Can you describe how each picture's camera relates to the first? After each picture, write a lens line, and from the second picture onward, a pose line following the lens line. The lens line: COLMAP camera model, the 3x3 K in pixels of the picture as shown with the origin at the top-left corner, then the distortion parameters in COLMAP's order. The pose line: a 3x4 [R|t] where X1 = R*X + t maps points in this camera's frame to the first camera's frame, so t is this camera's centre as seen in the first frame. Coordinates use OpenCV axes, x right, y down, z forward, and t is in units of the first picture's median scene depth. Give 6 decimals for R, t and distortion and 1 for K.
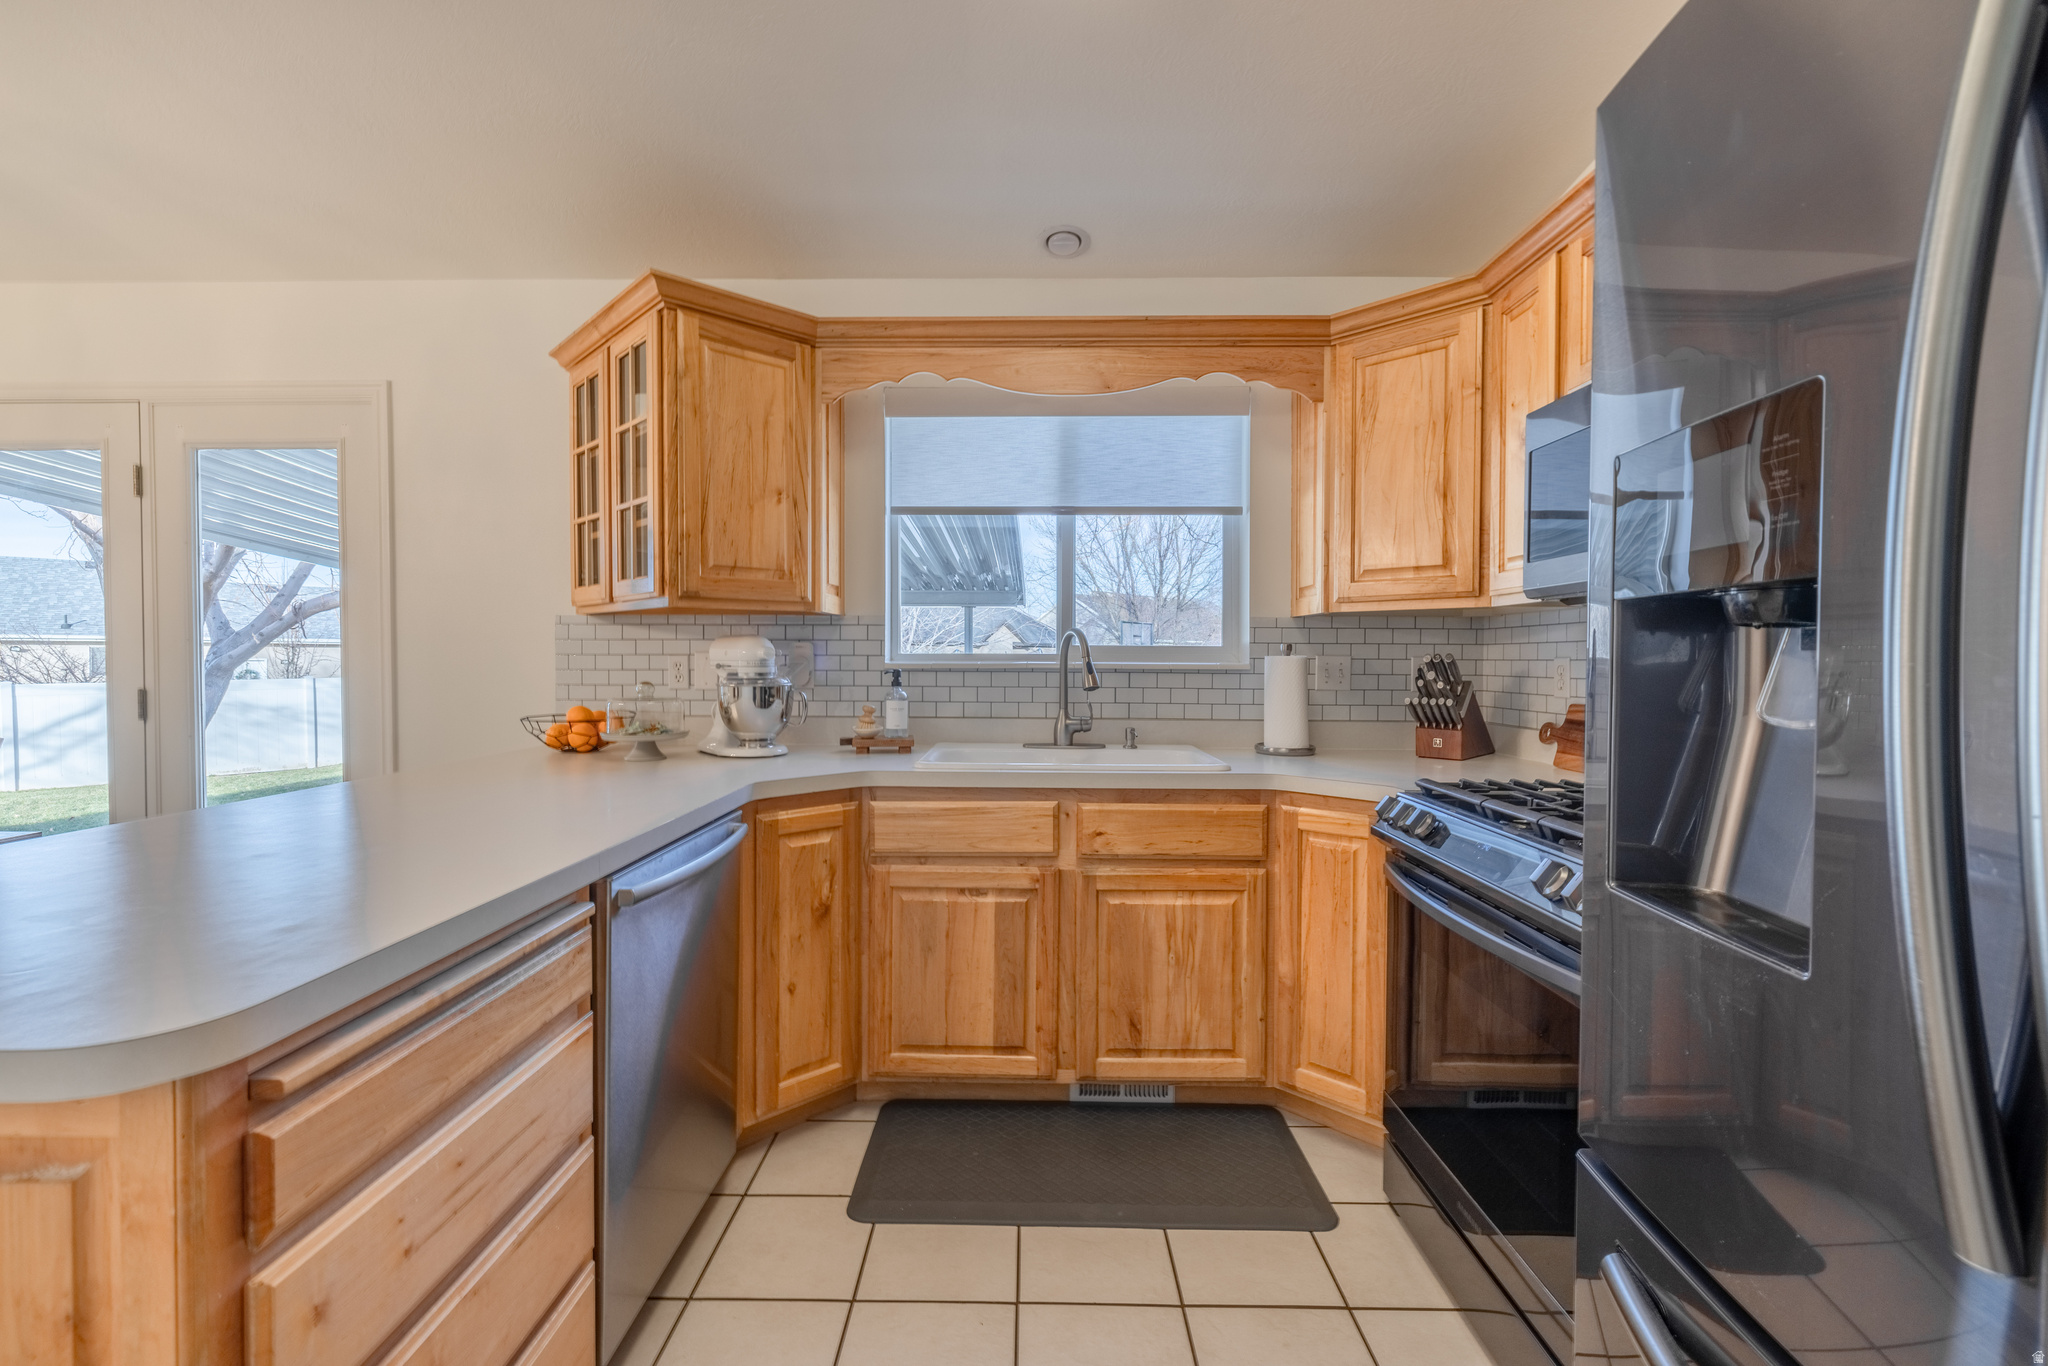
lens RADIAL K [[854.9, 0, 1018.4], [0, 854.9, 668.6], [0, 0, 1]] dist [0.000604, -0.000153]
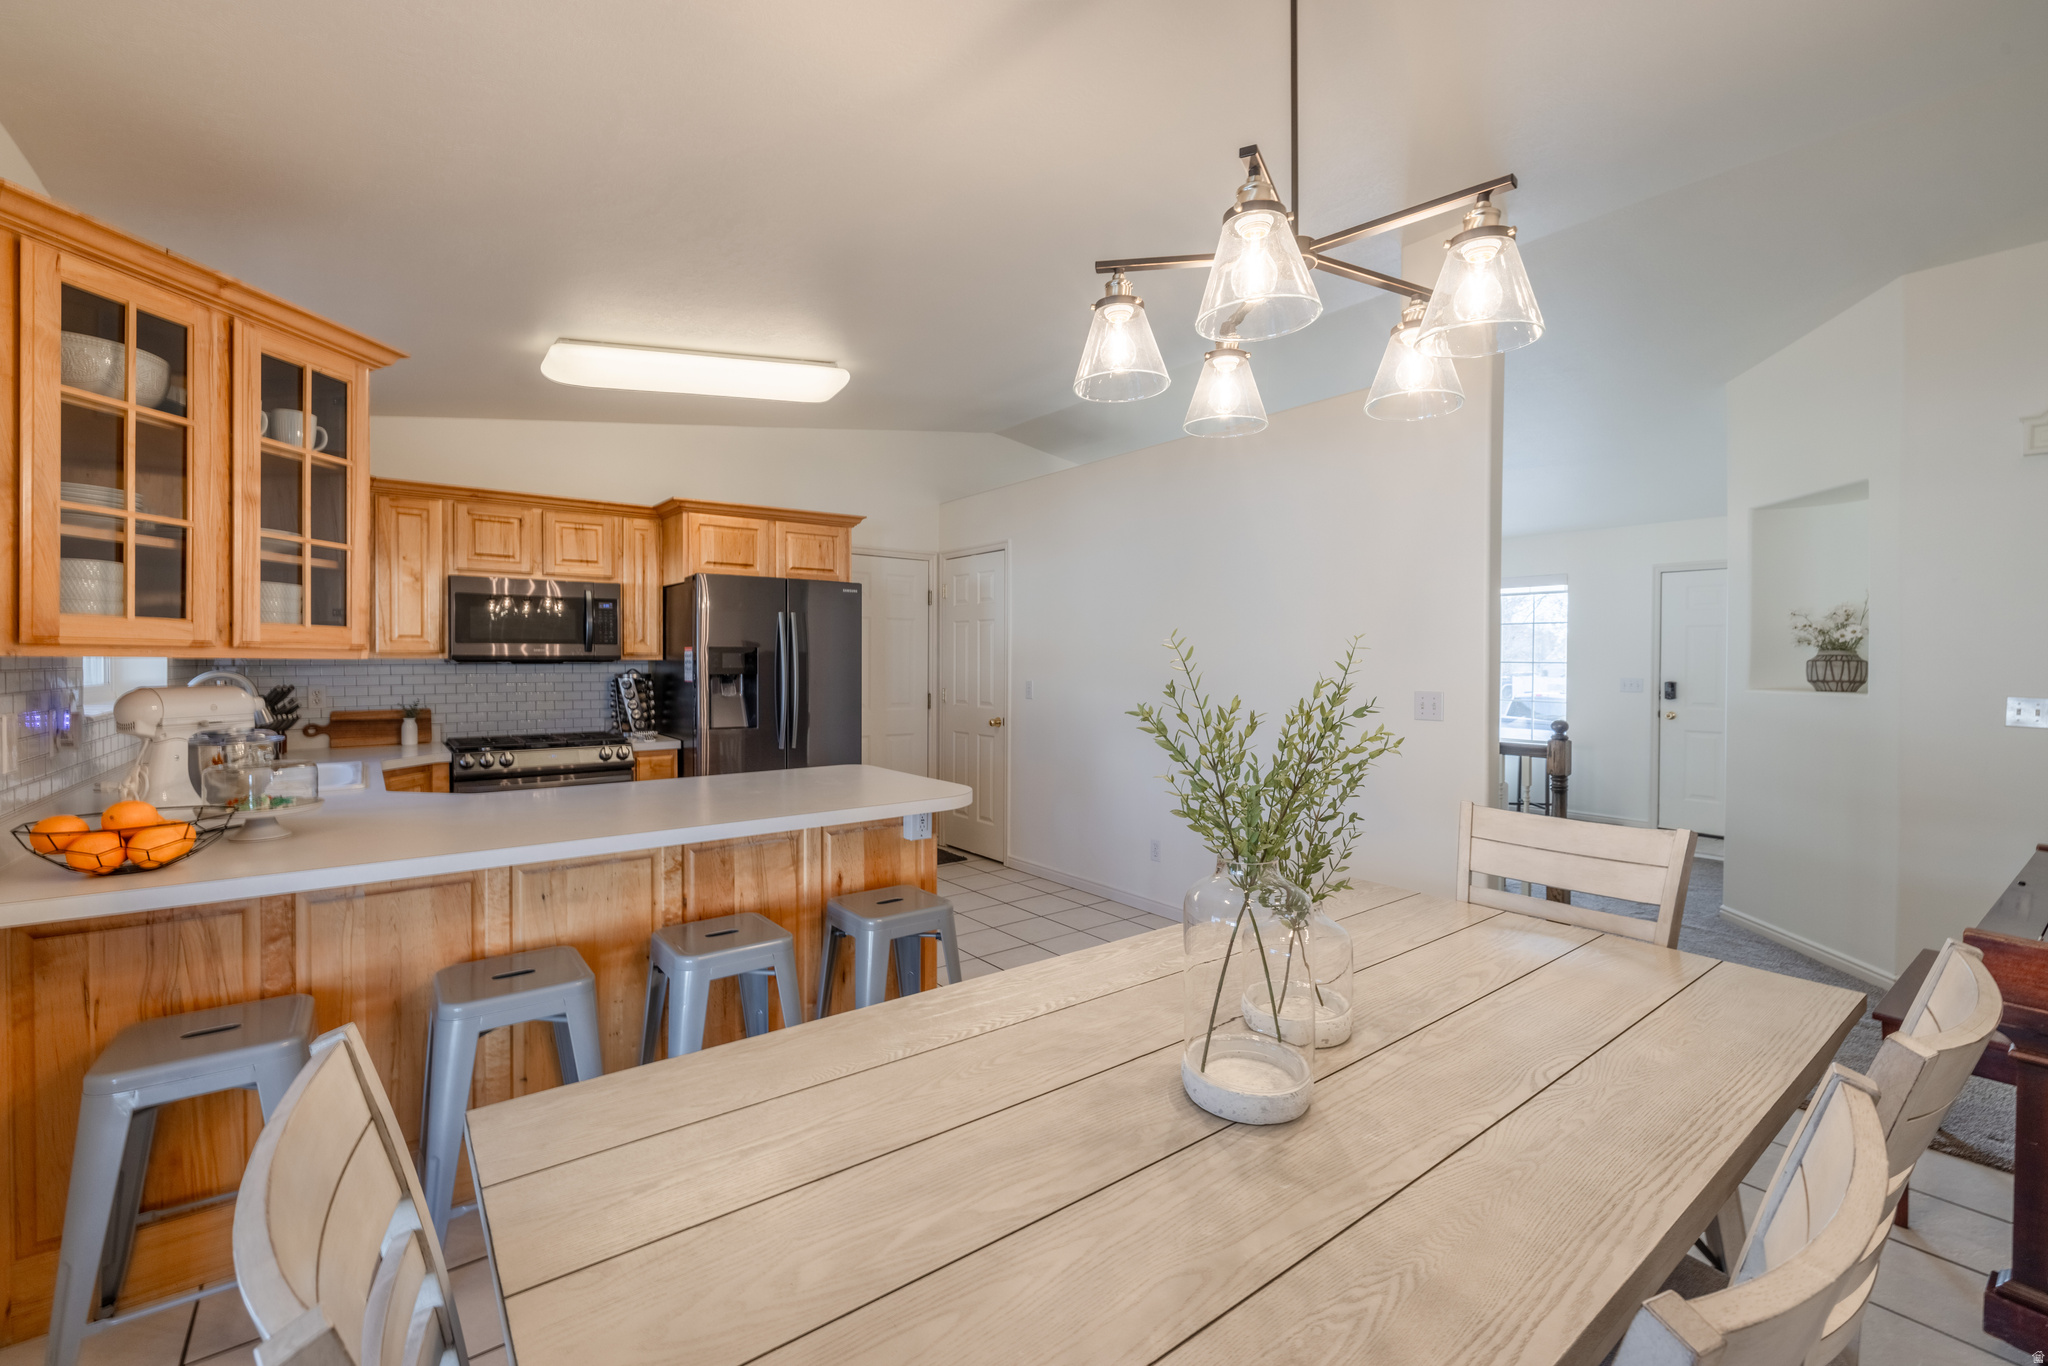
lens RADIAL K [[854.9, 0, 1018.4], [0, 854.9, 668.6], [0, 0, 1]] dist [0.000604, -0.000153]
pose [[-0.618631, -0.011859, 0.785592, -1.657410], [0.006365, 0.999778, 0.020105, -0.076003], [-0.785656, 0.017438, -0.618418, 0.999064]]
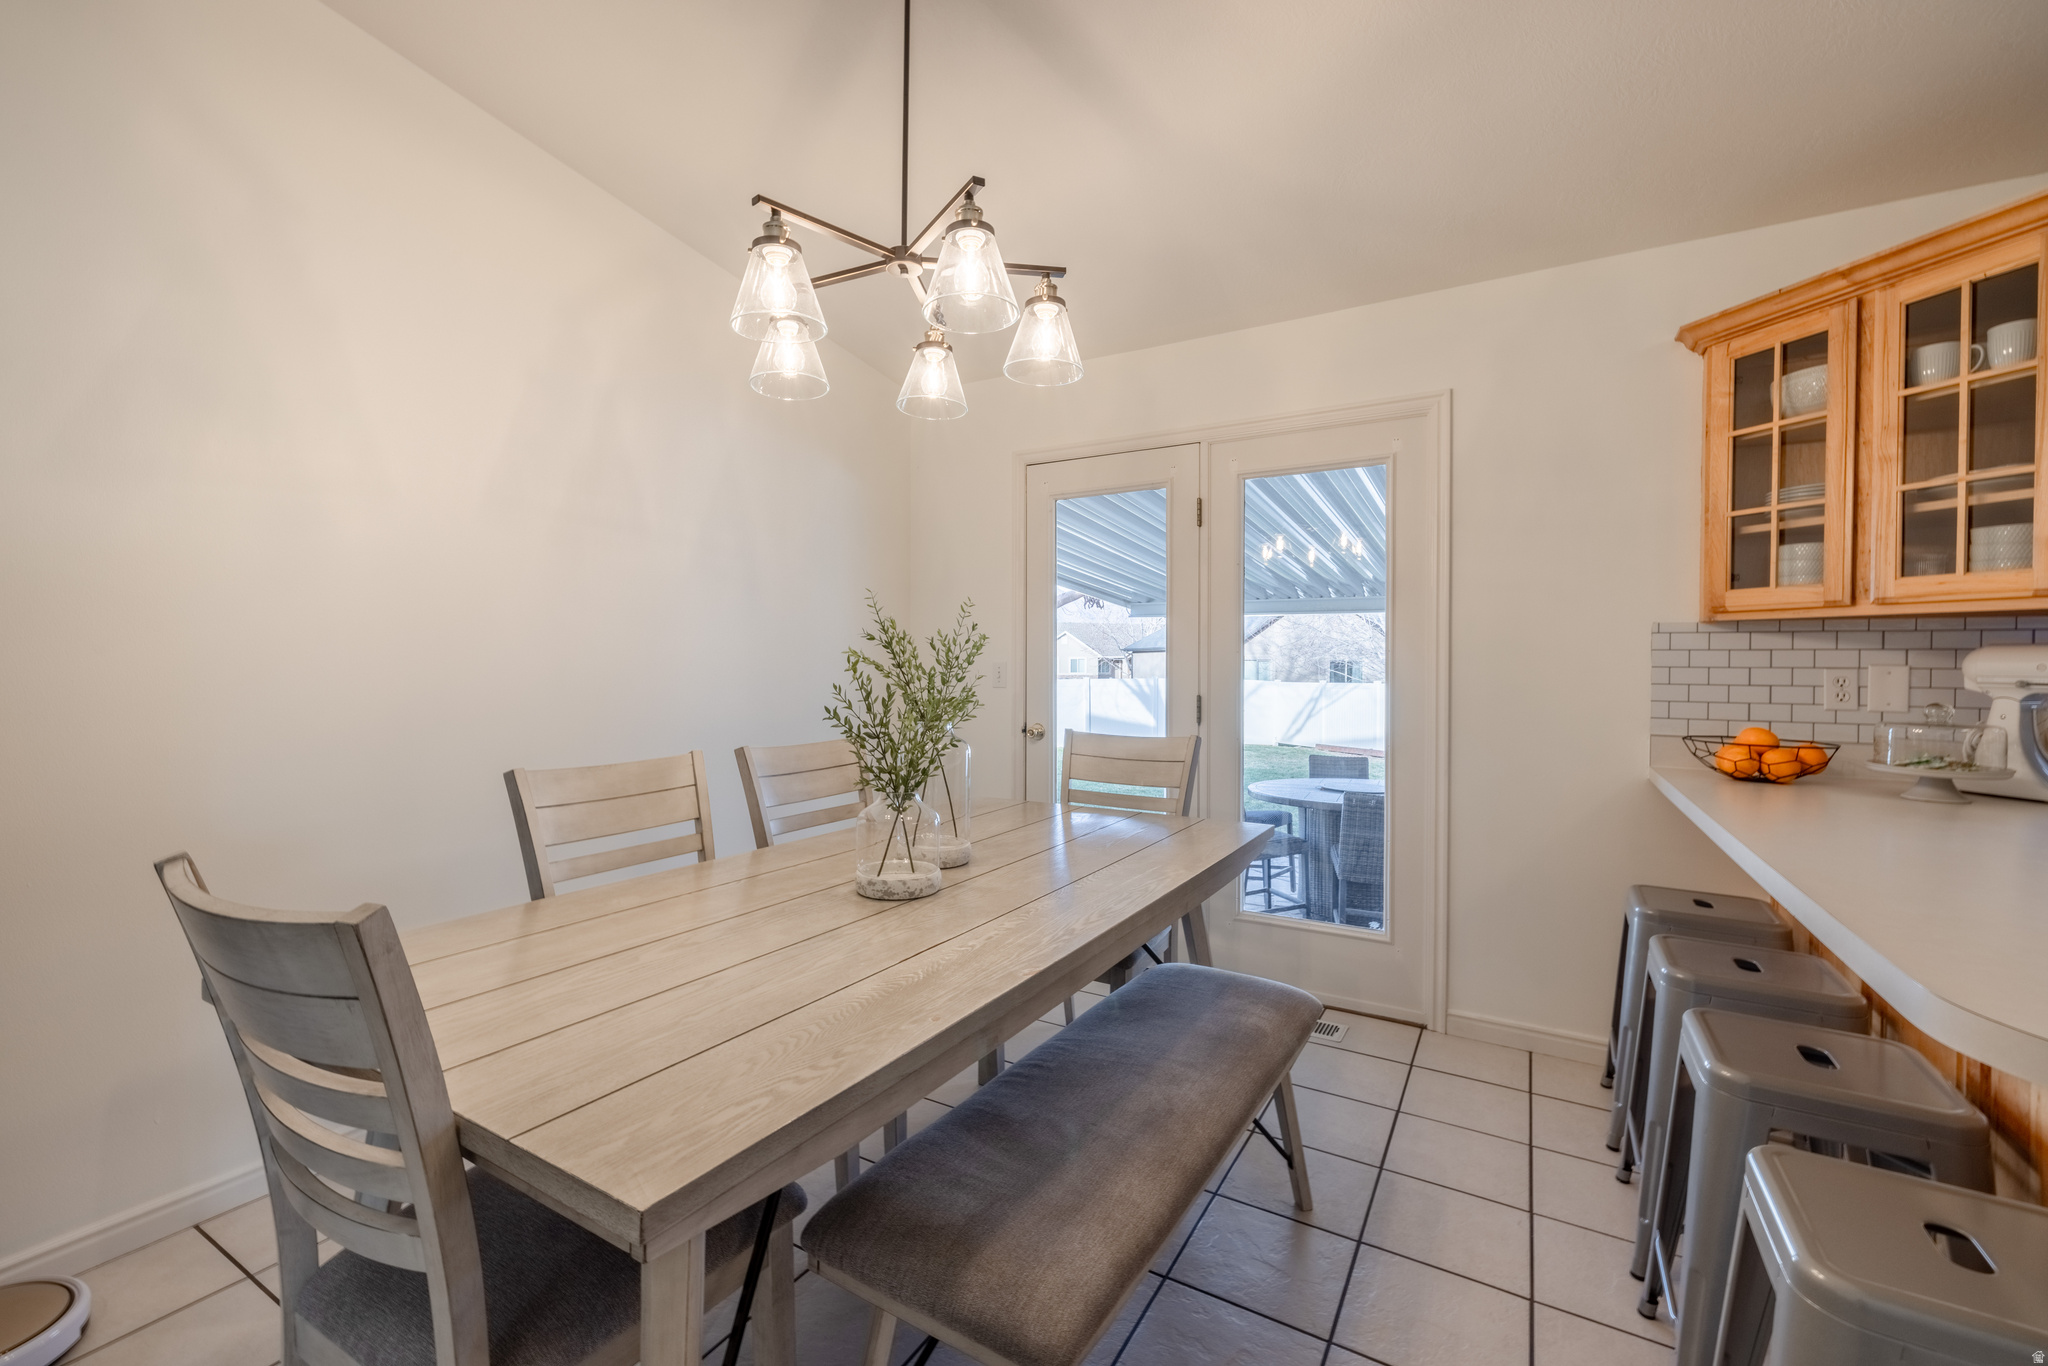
lens RADIAL K [[854.9, 0, 1018.4], [0, 854.9, 668.6], [0, 0, 1]] dist [0.000604, -0.000153]
pose [[0.866021, 0.006374, -0.499967, -0.836558], [-0.010418, 0.999932, -0.005298, -0.004113], [0.499899, 0.009797, 0.866028, -0.129296]]
